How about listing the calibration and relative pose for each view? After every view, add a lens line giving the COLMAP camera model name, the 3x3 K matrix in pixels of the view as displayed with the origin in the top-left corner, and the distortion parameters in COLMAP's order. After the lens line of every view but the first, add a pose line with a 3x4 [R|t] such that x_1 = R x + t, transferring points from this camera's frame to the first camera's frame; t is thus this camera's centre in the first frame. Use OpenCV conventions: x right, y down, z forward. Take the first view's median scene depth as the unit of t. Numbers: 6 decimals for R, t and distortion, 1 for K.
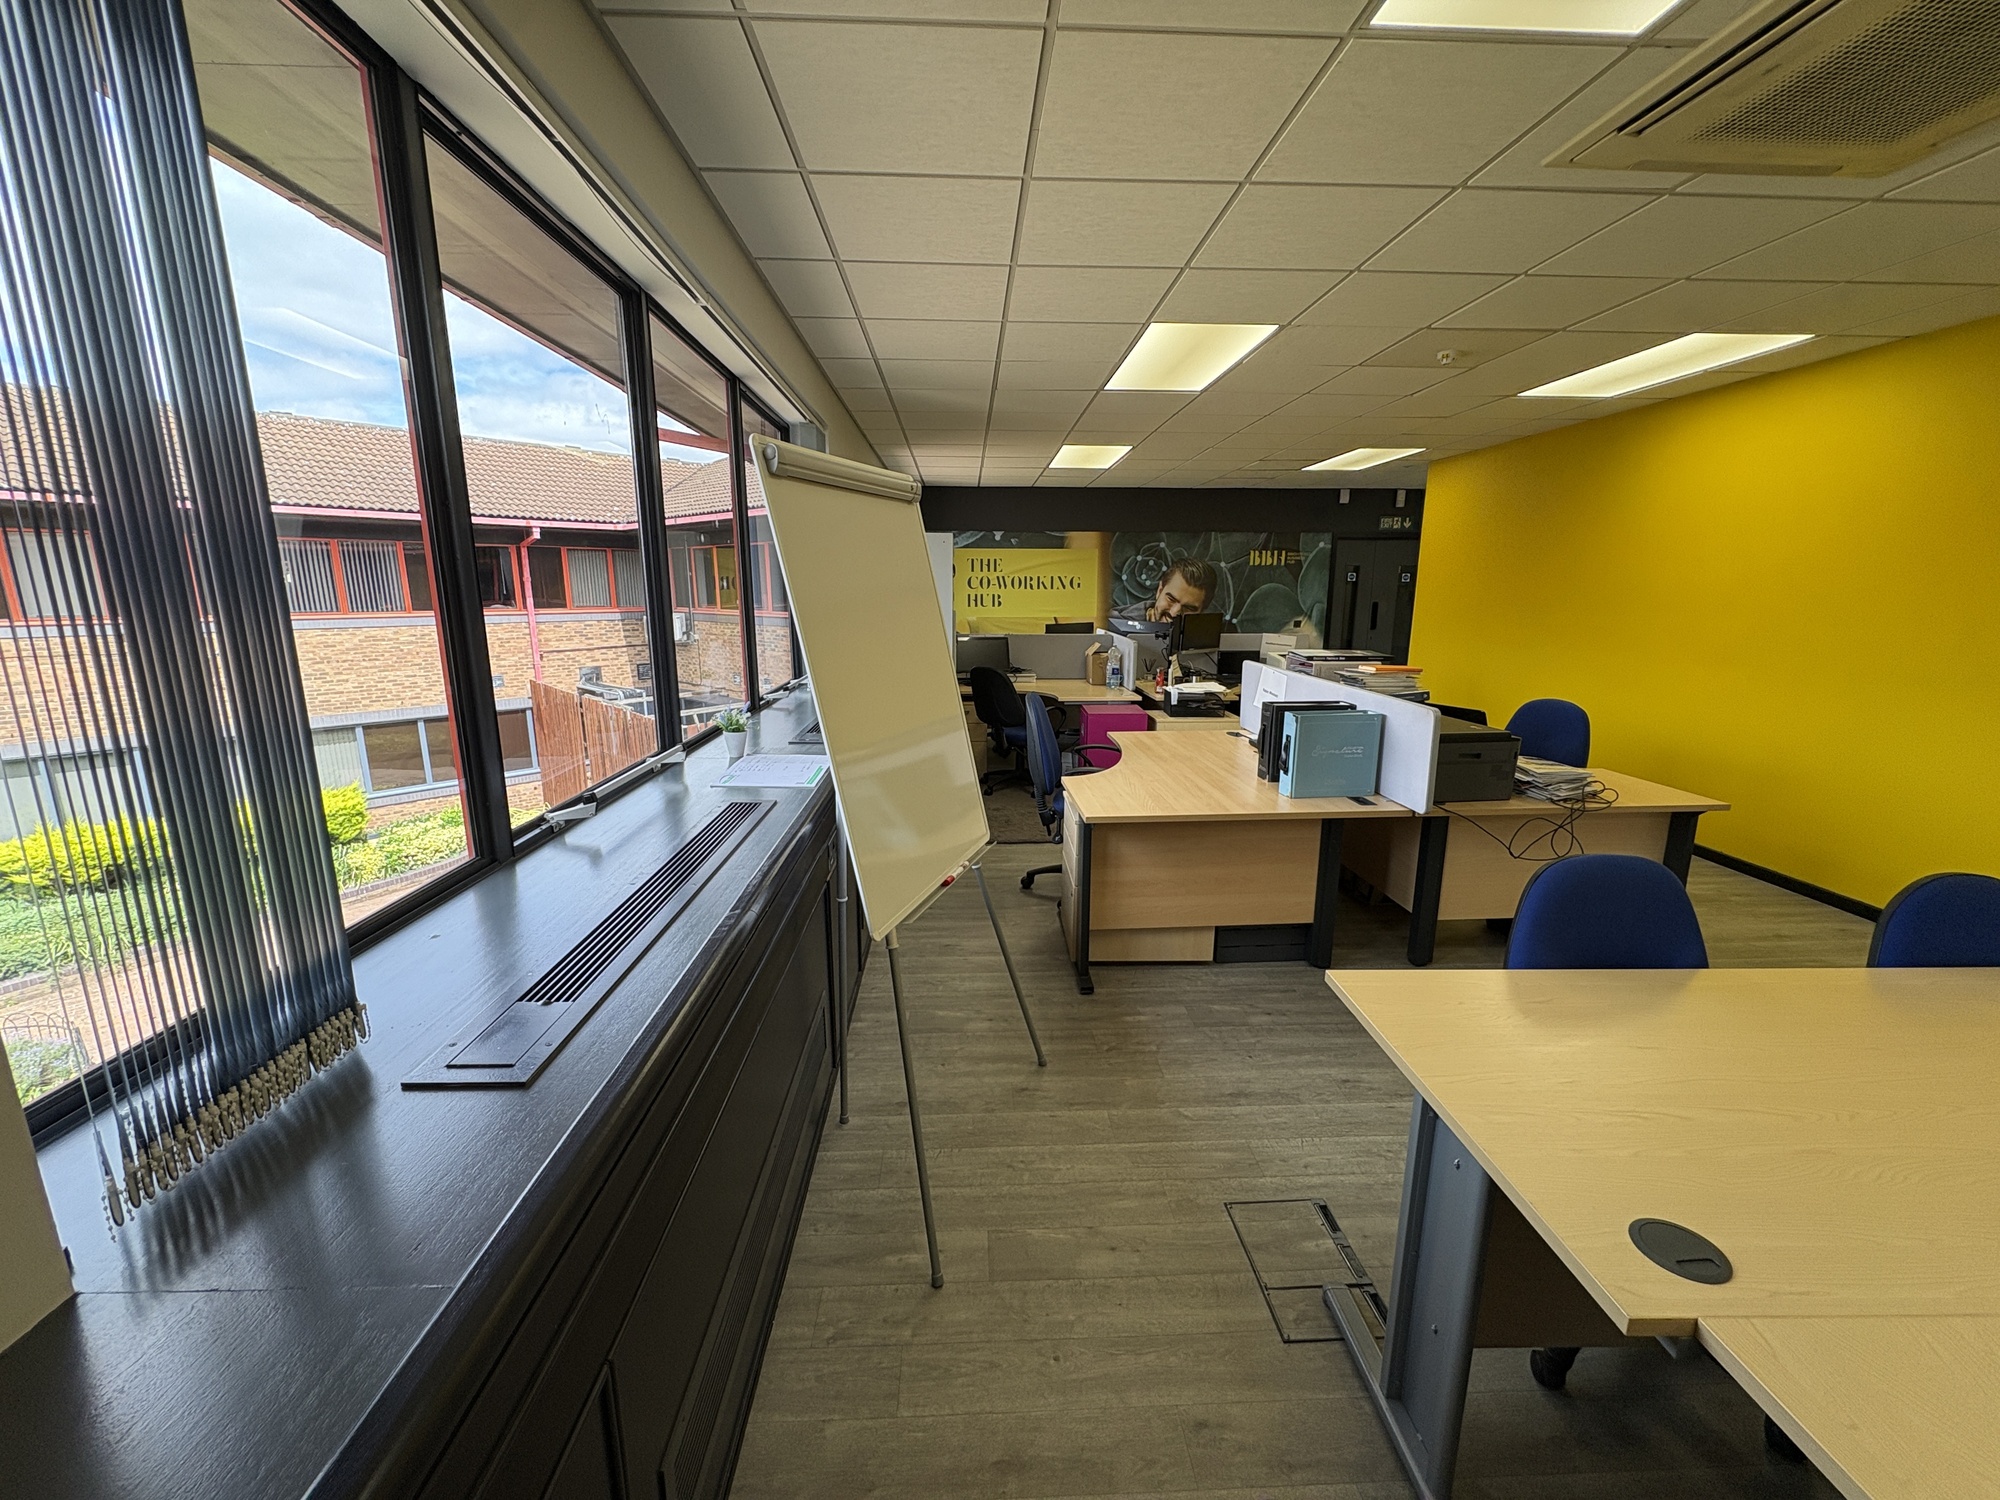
lens RADIAL K [[787.6, 0, 994.0], [0, 787.6, 737.7], [0, 0, 1]] dist [0.005333, -0.001466]
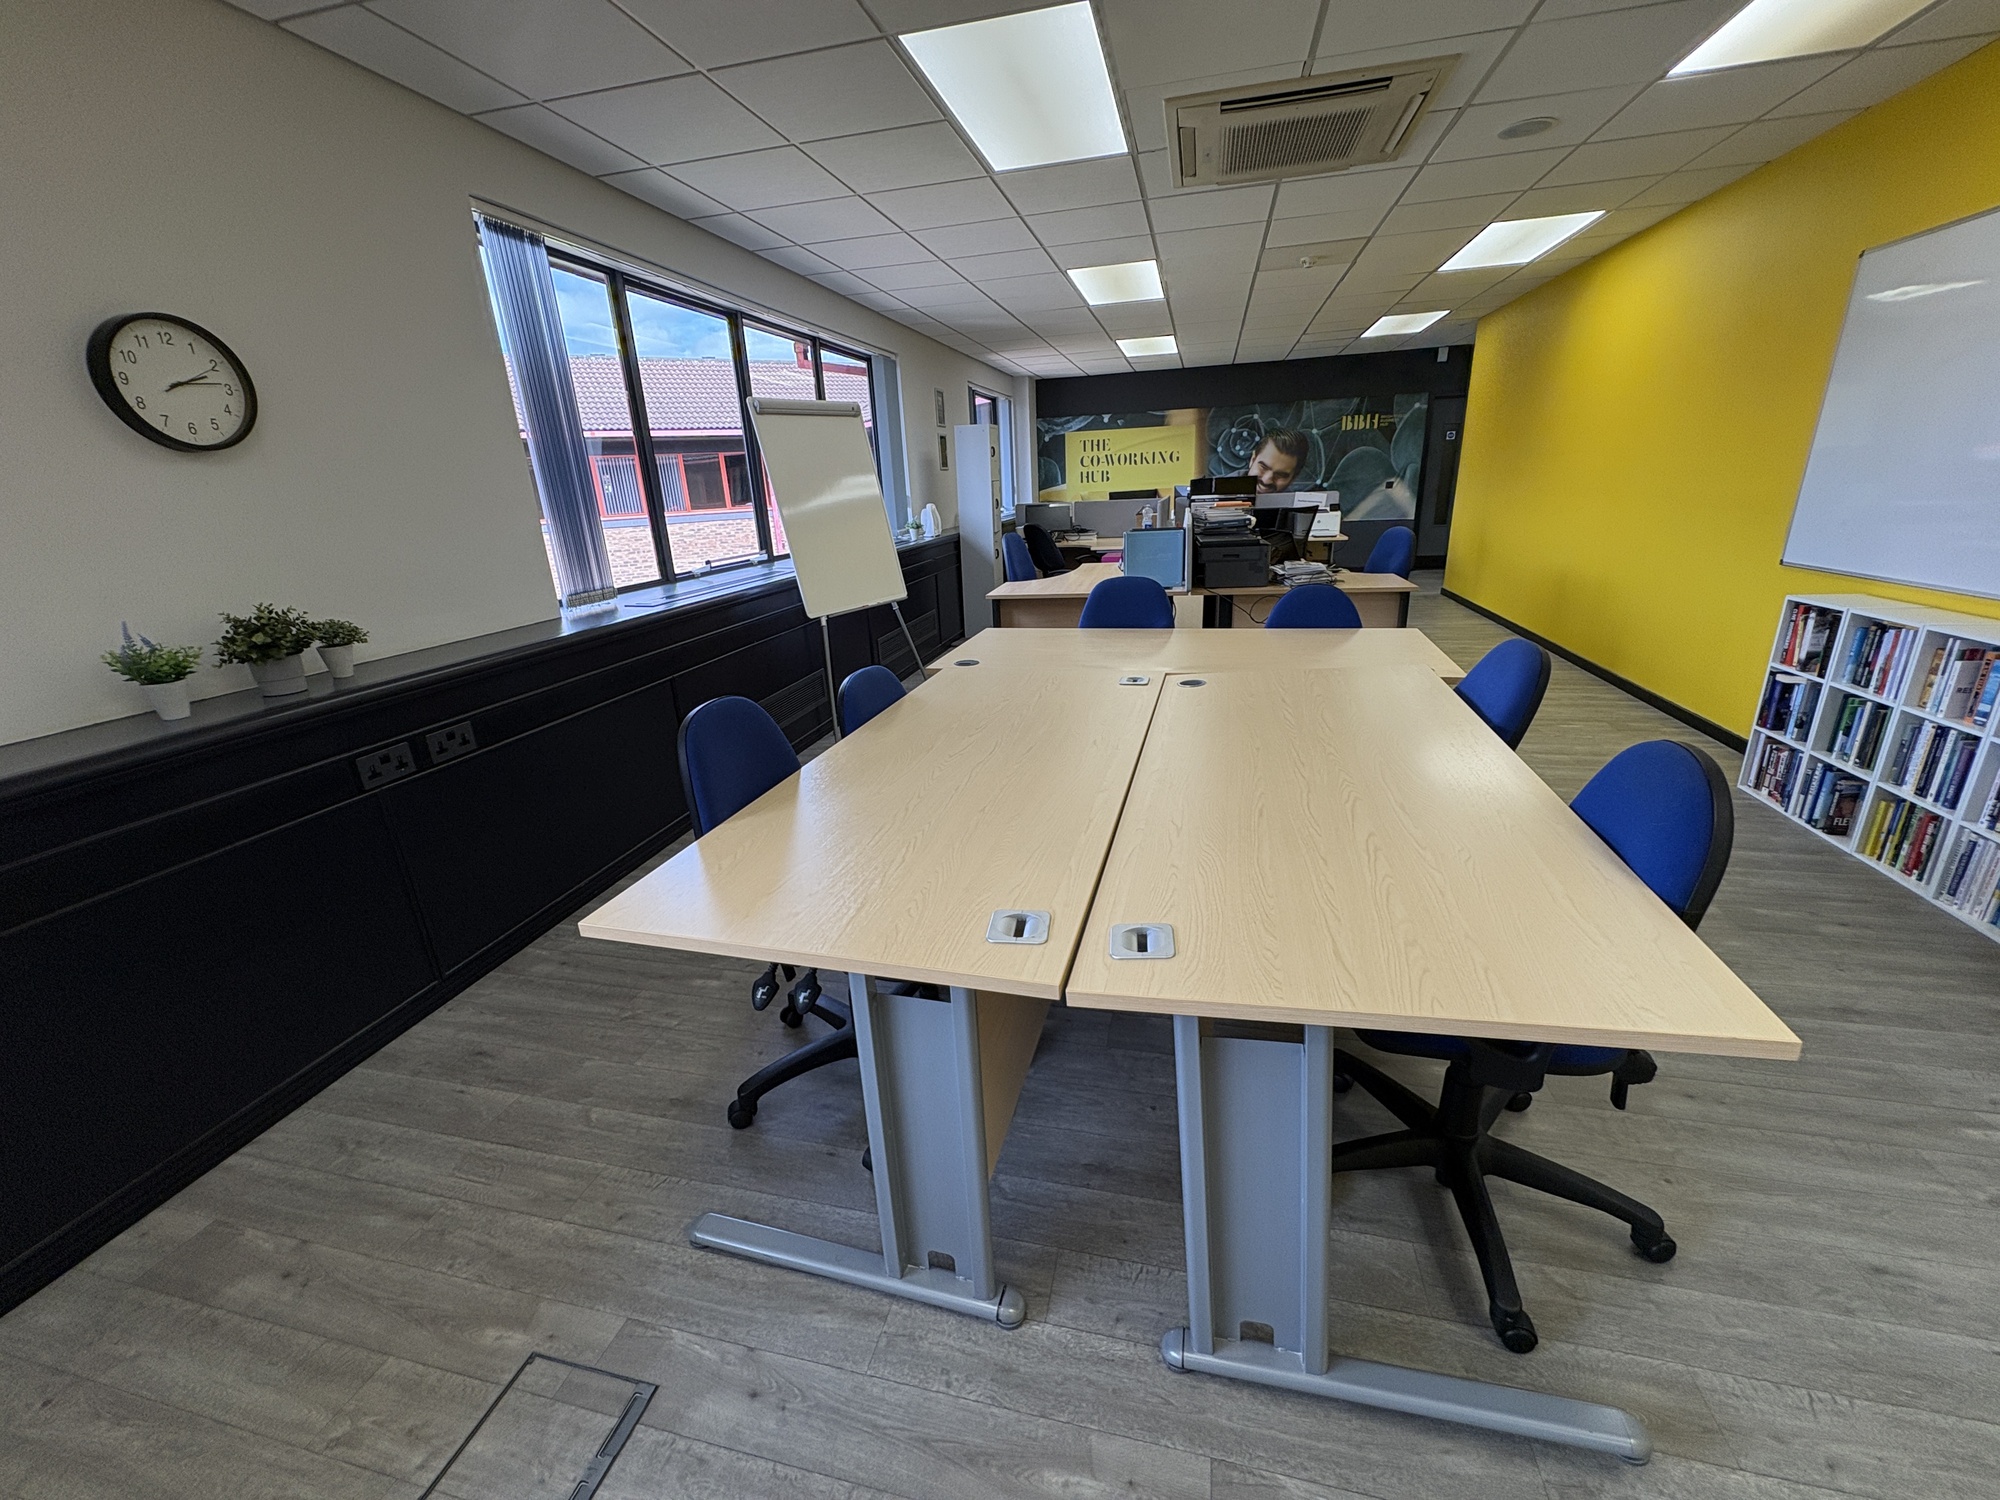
lens RADIAL K [[787.6, 0, 995.9], [0, 787.6, 734.0], [0, 0, 1]] dist [0.005333, -0.001466]
pose [[0.958549, 0.042839, -0.281688, 0.193948], [-0.006353, 0.991600, 0.129186, 0.054809], [0.284856, -0.122041, 0.950770, -0.203512]]
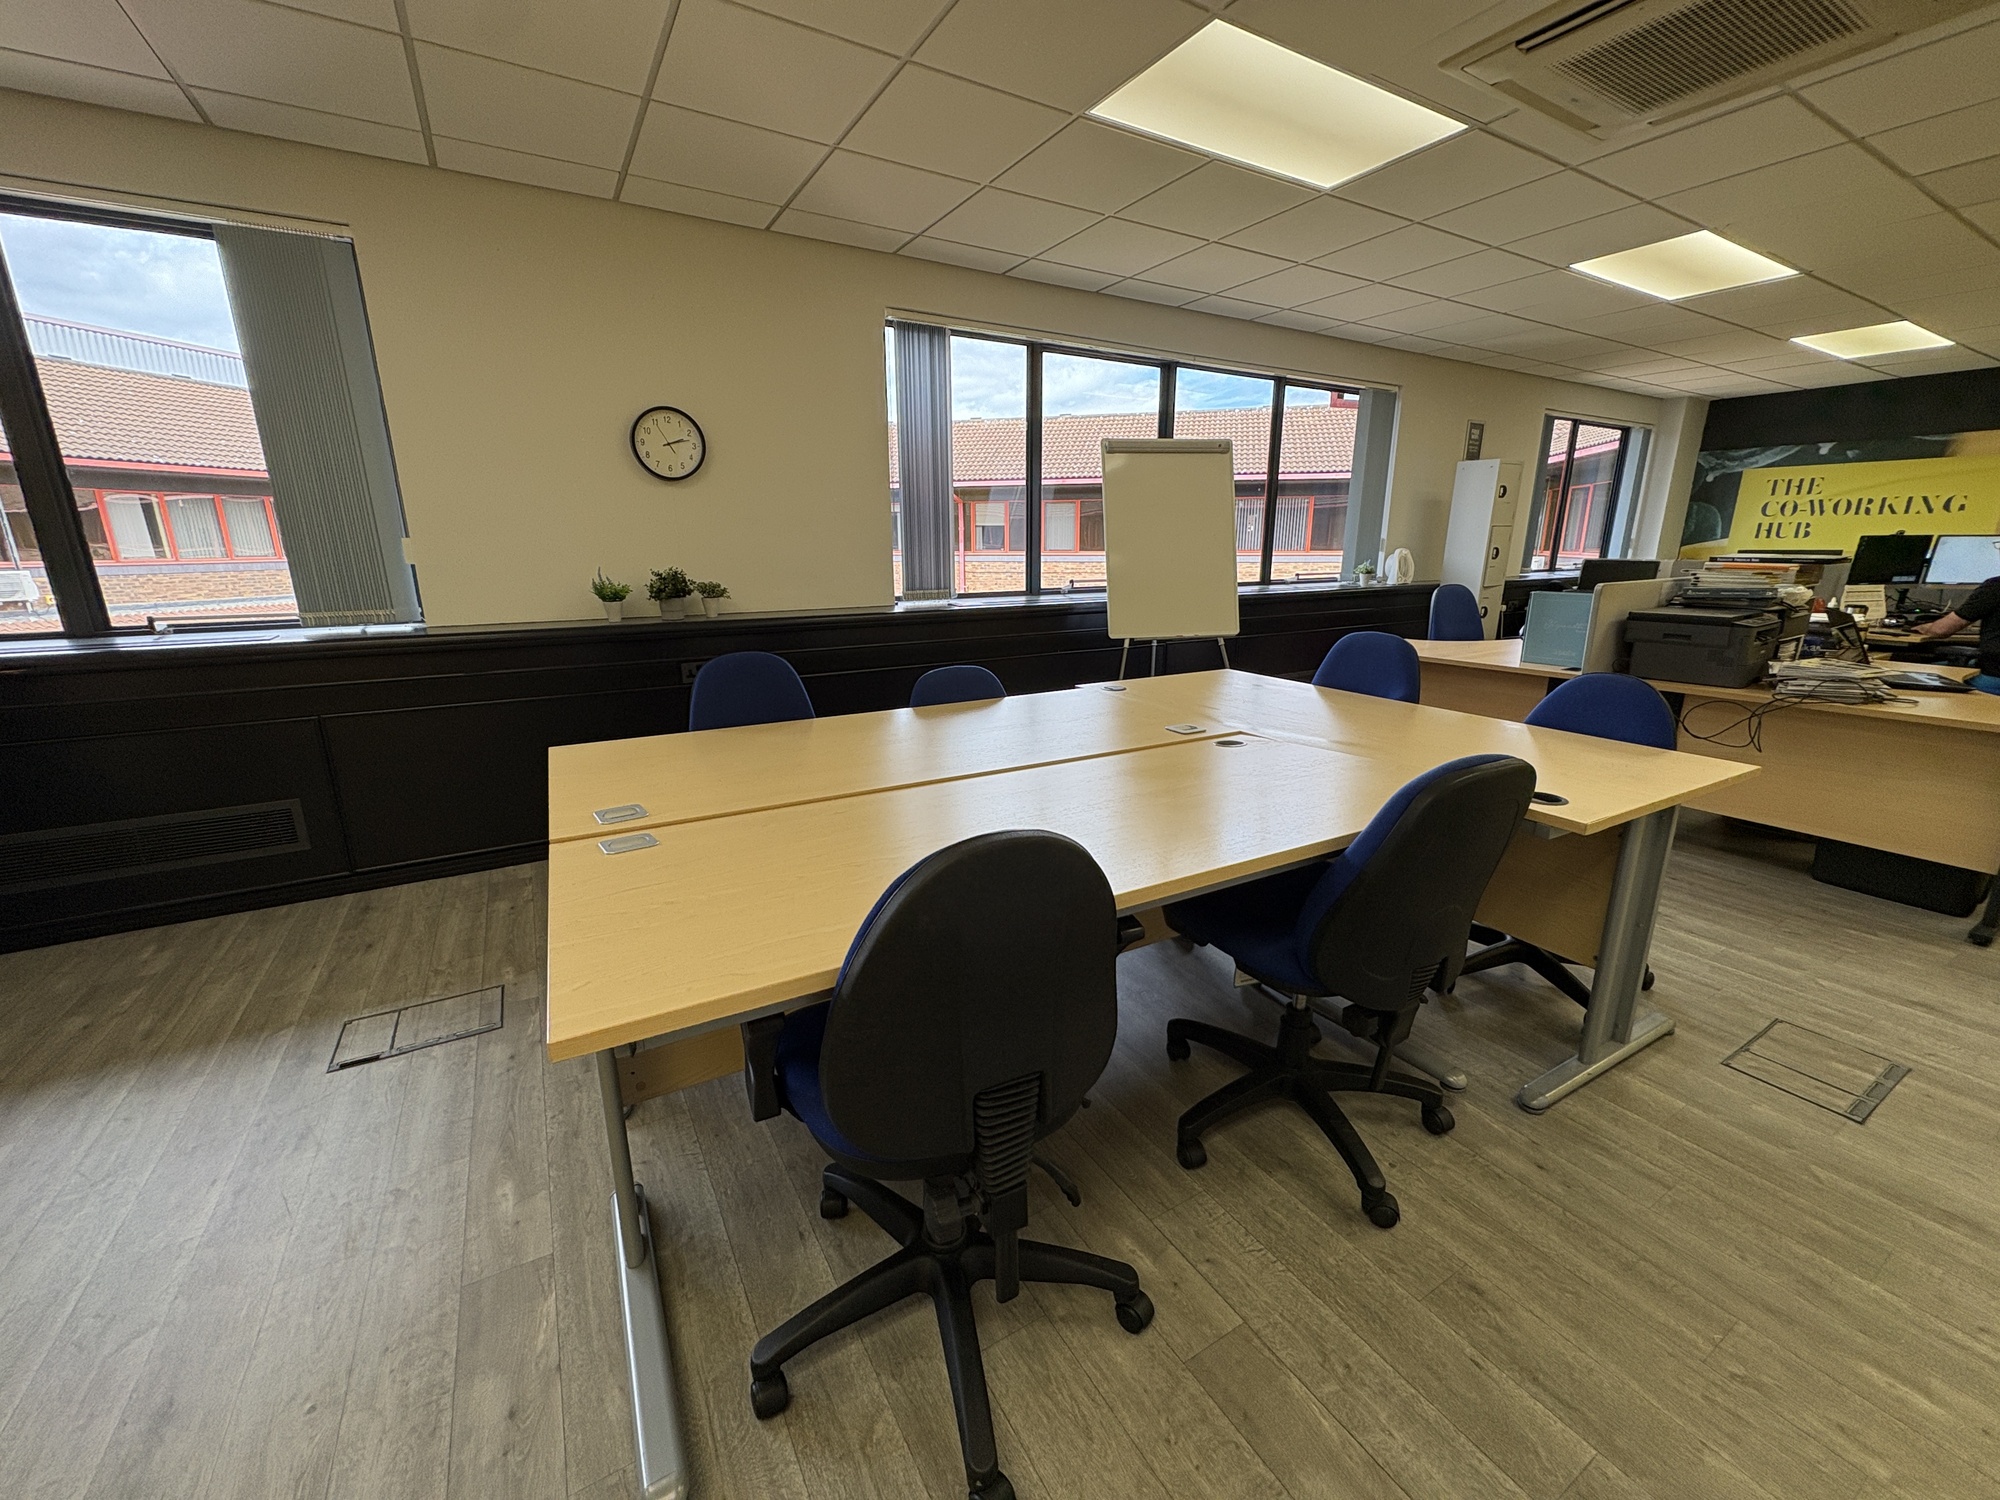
lens RADIAL K [[787.6, 0, 1020.1], [0, 787.6, 738.9], [0, 0, 1]] dist [0.005333, -0.001466]
pose [[0.485784, 0.211858, -0.848016, 0.350525], [-0.163089, 0.975114, 0.150186, 0.045503], [0.858729, 0.065344, 0.508246, -0.097849]]
